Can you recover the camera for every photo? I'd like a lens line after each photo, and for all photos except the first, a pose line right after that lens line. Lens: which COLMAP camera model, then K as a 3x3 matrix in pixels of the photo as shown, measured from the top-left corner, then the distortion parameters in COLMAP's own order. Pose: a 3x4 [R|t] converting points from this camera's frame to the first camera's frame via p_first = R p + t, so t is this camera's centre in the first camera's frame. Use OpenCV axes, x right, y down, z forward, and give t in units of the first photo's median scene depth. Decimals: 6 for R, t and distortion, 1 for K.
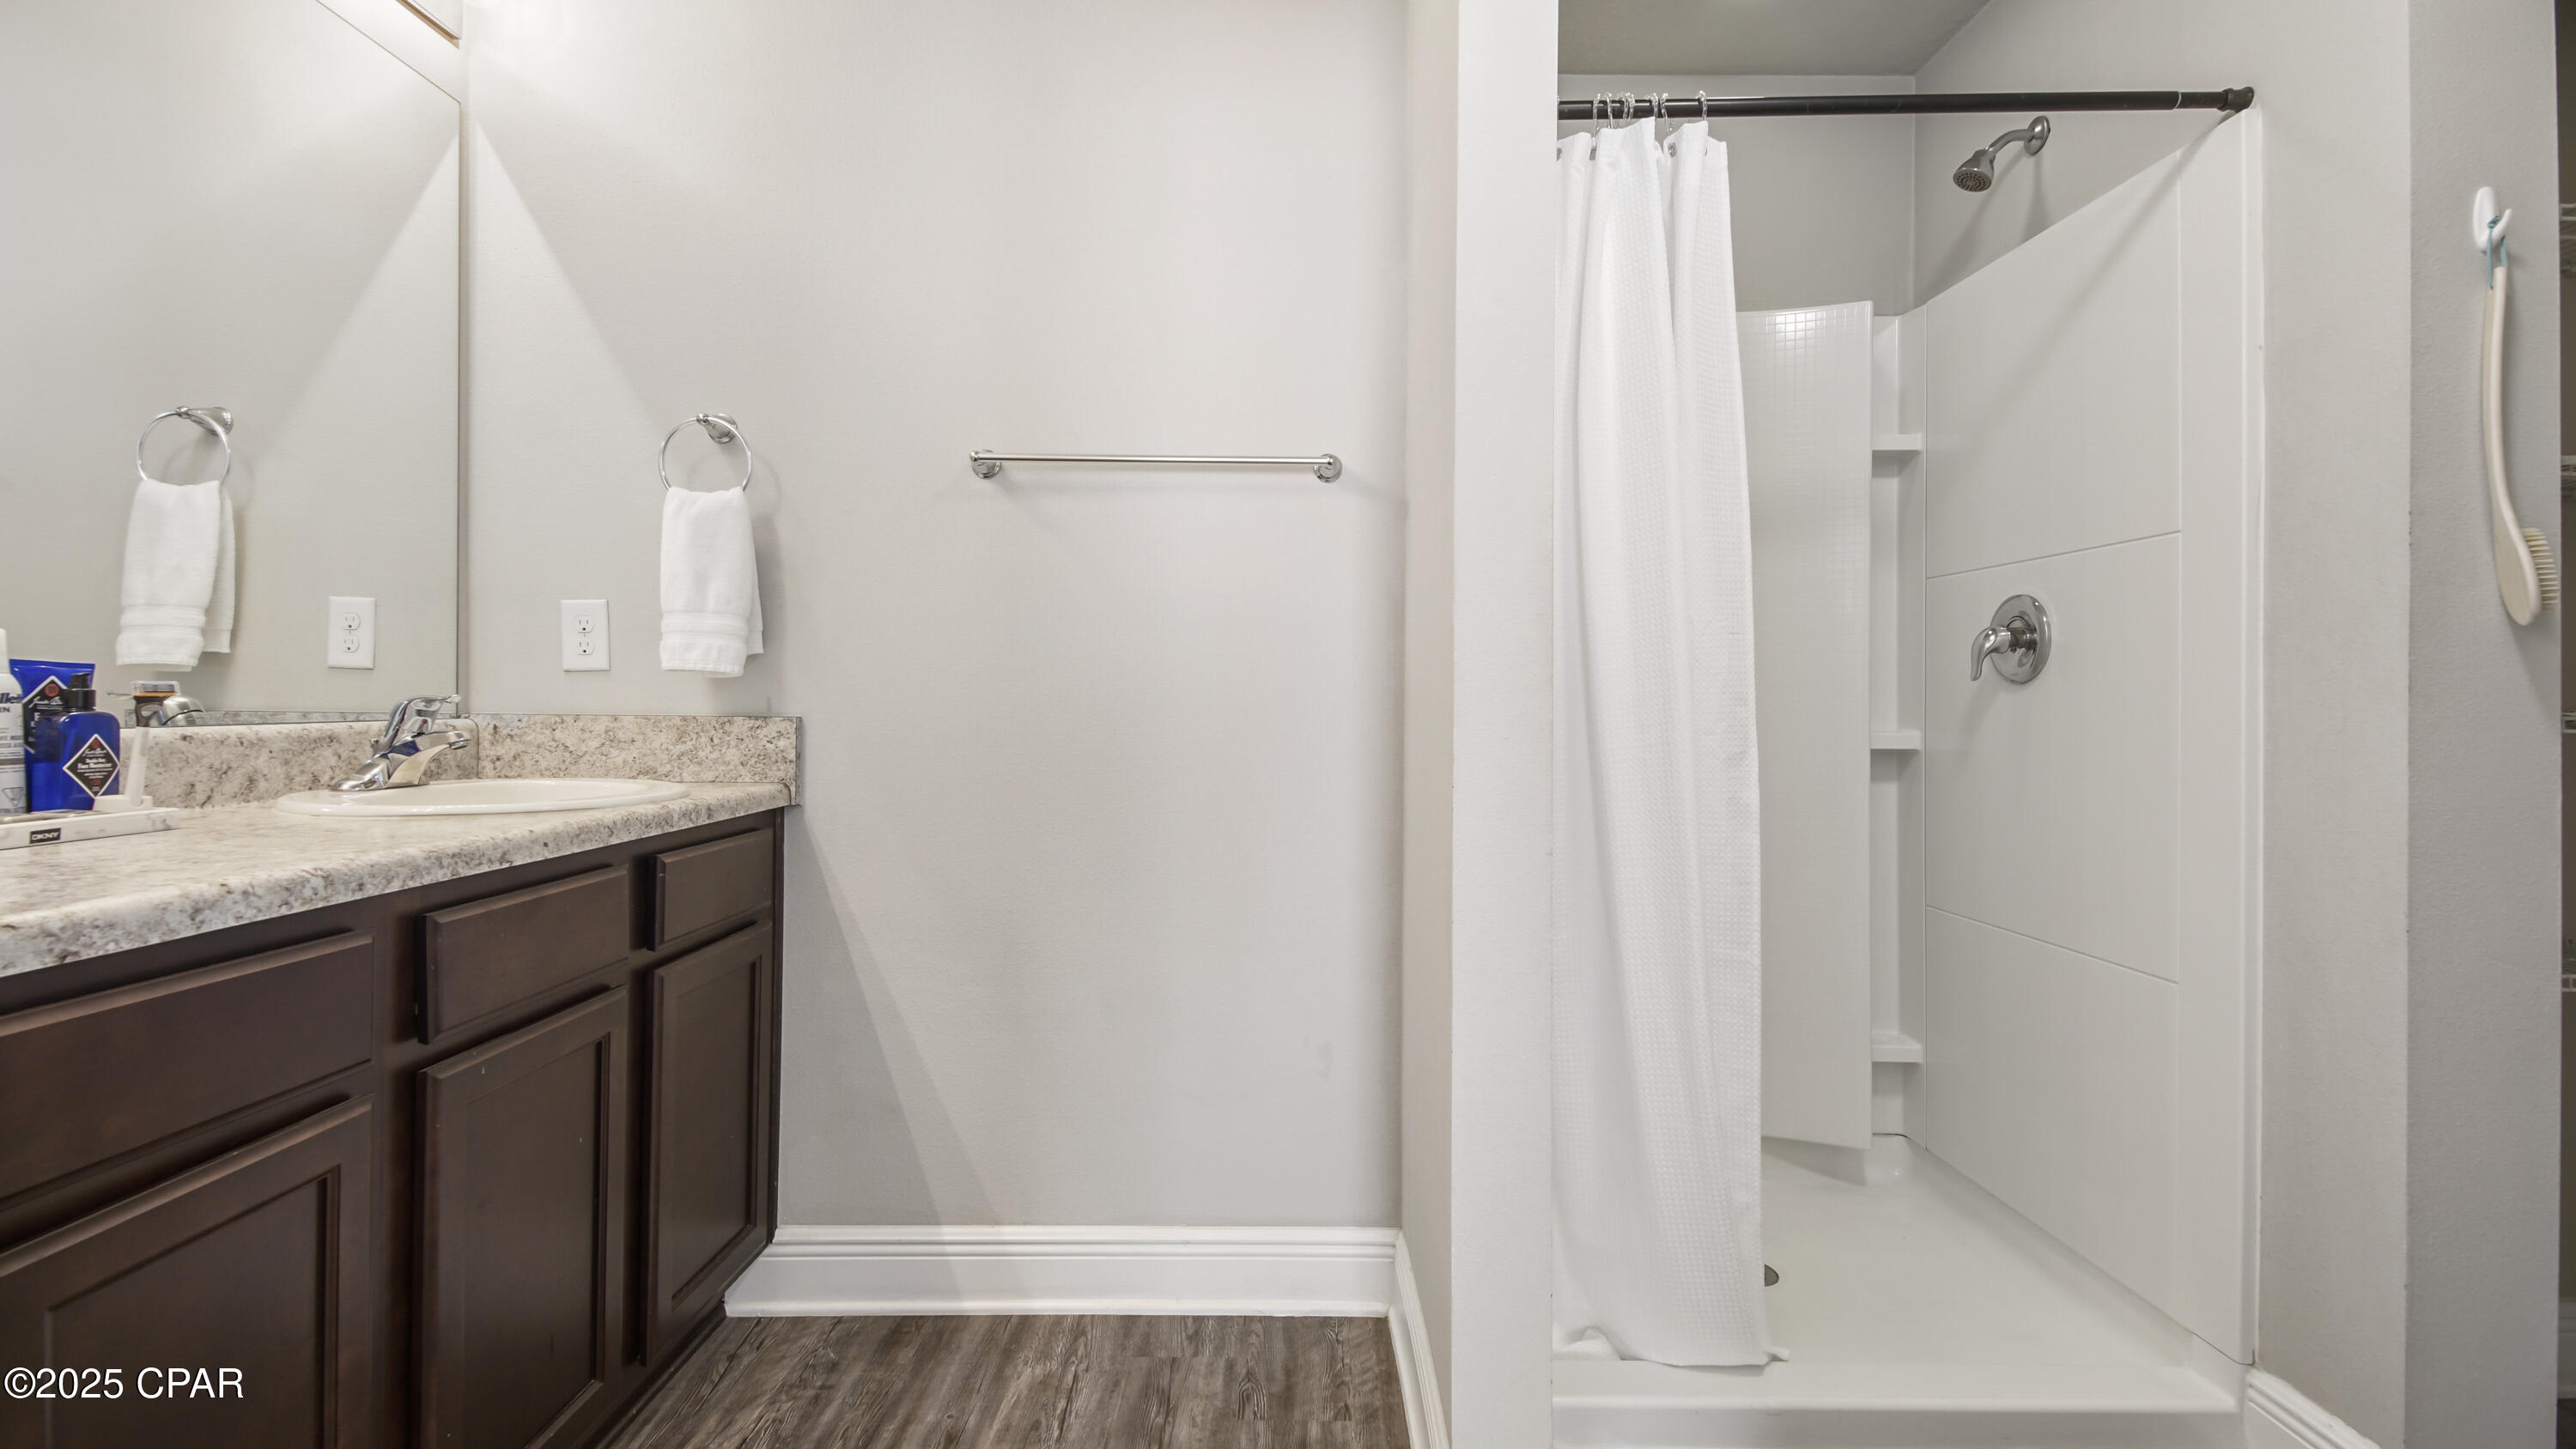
lens RADIAL K [[1190.9, 0, 1293.9], [0, 1190.9, 706.8], [0, 0, 1]] dist [0.052577, -0.029309]
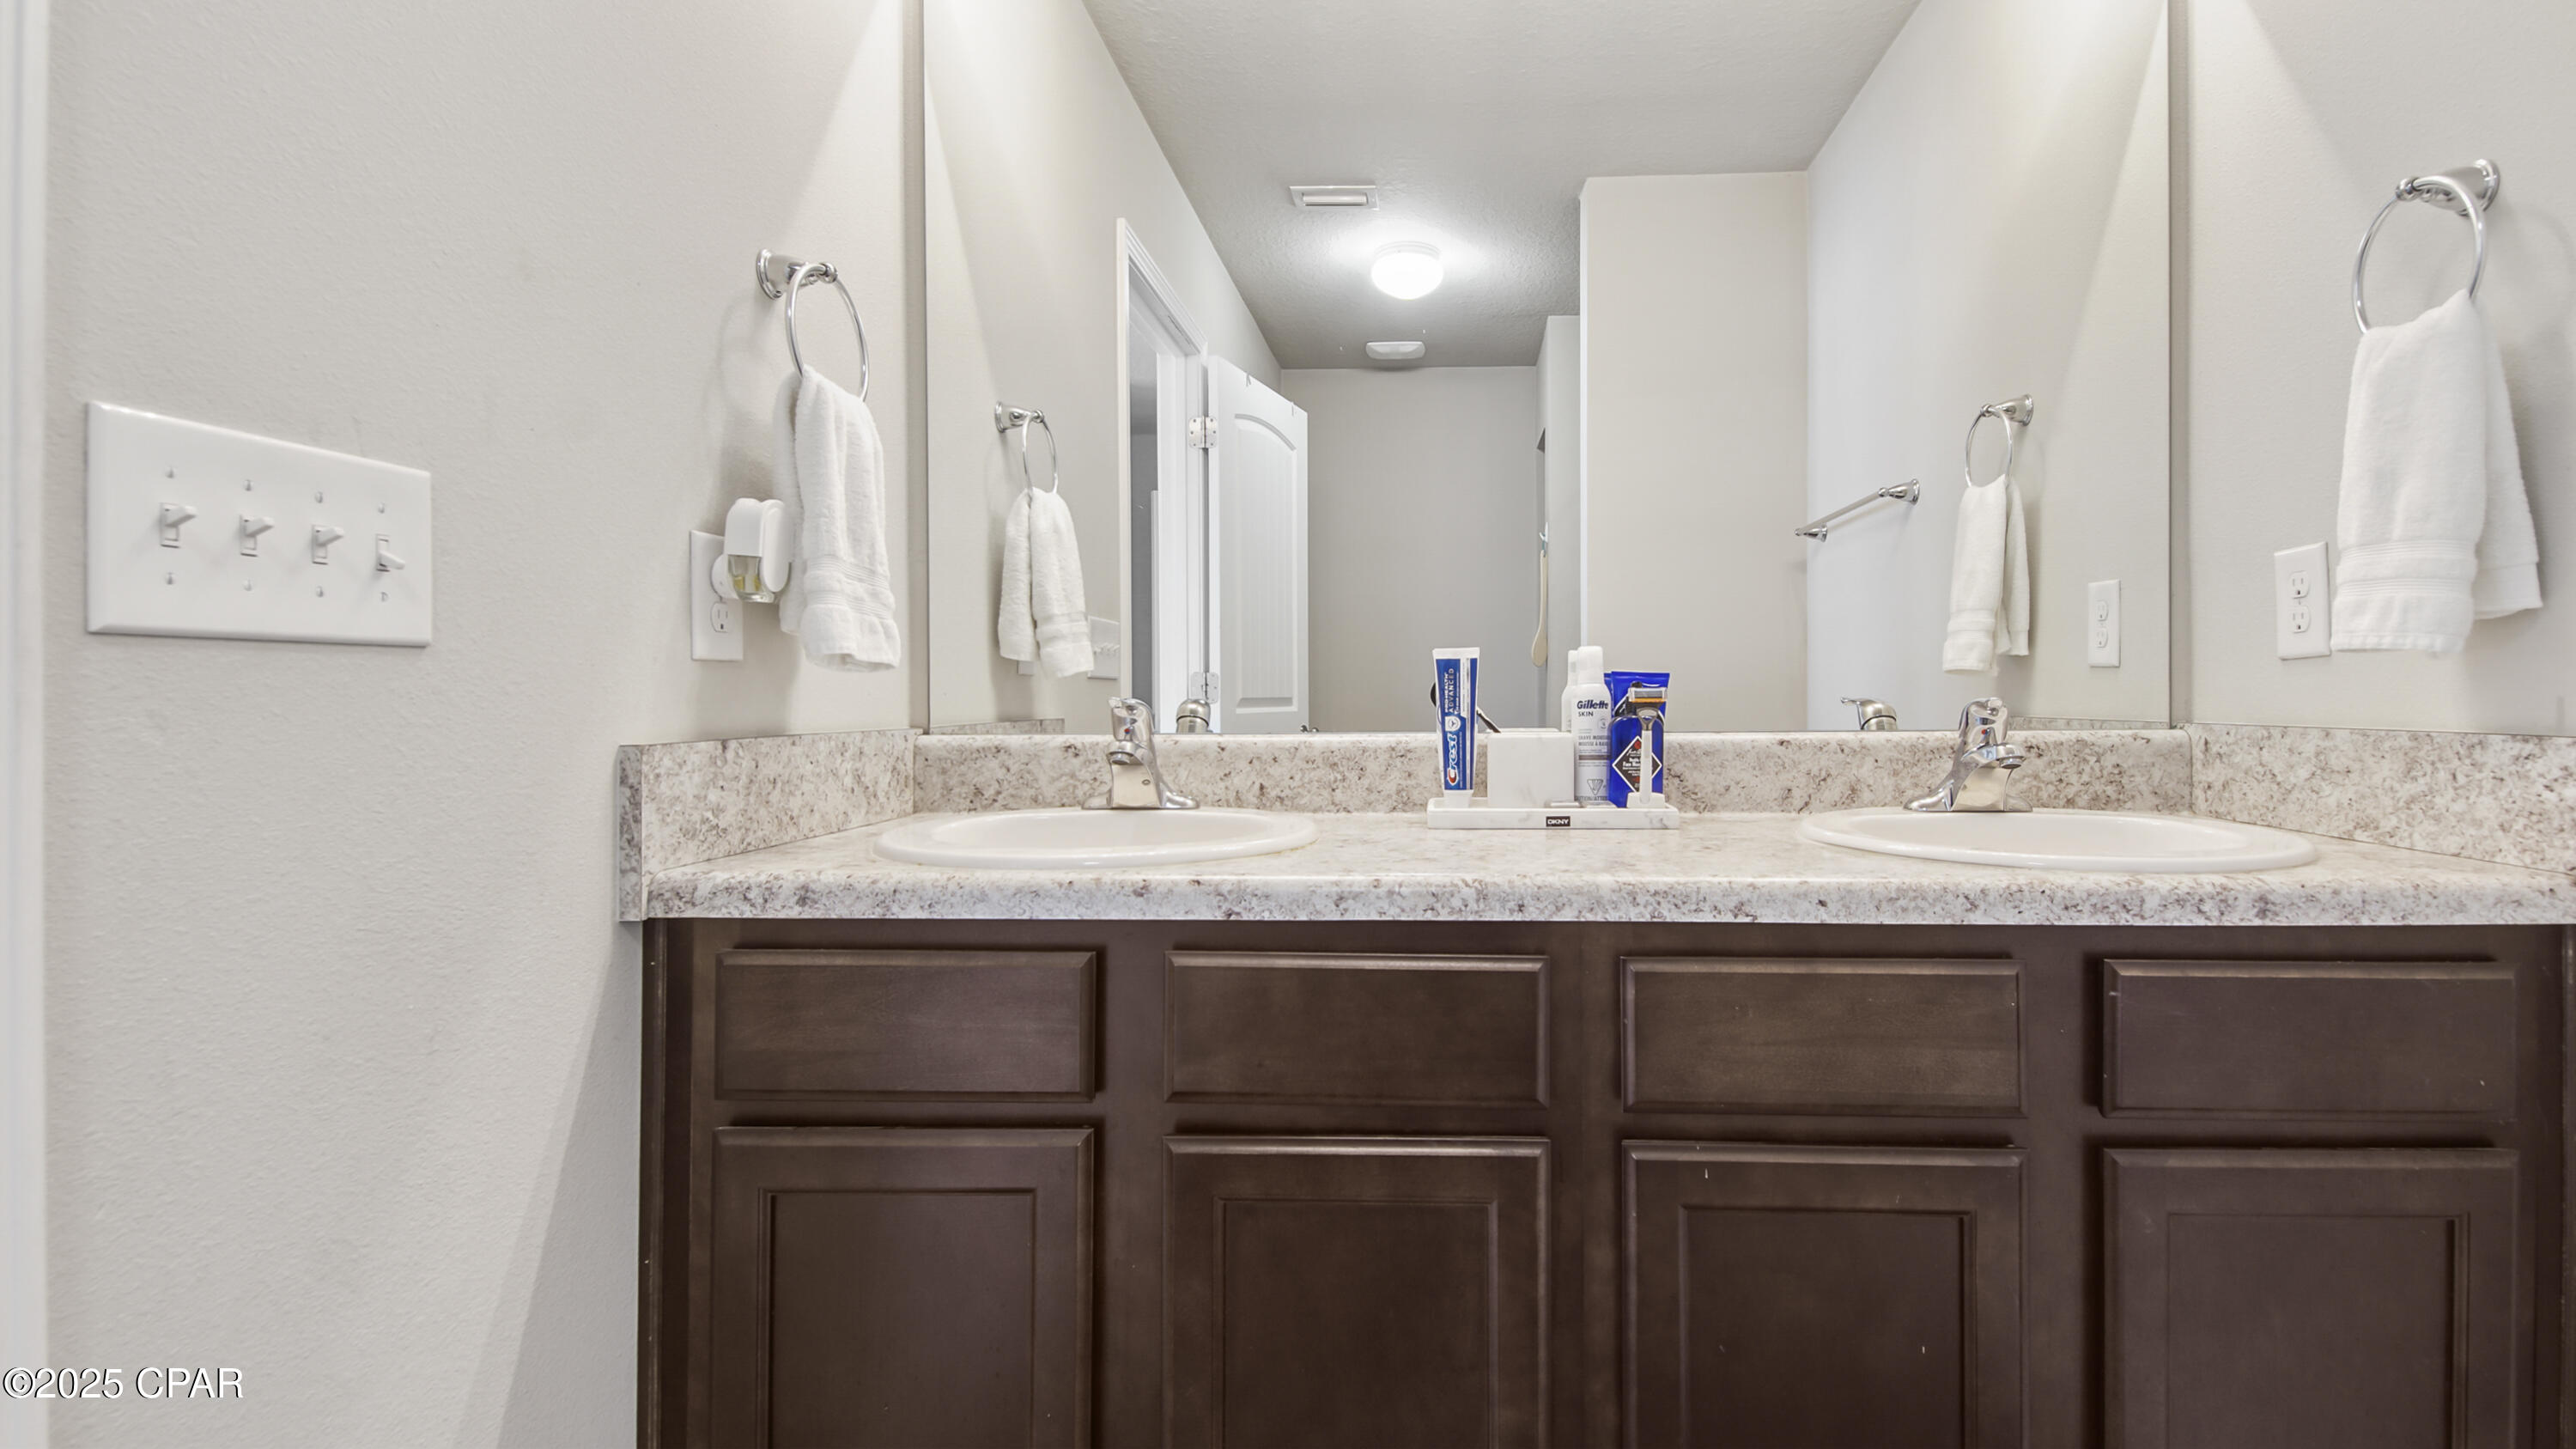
lens RADIAL K [[1191.3, 0, 1293.9], [0, 1191.3, 706.8], [0, 0, 1]] dist [0.052577, -0.029309]
pose [[-0.051598, -0.001241, -0.998667, 0.098417], [-0.003536, 0.999993, -0.001060, -0.001654], [0.998662, 0.003476, -0.051602, 0.590704]]
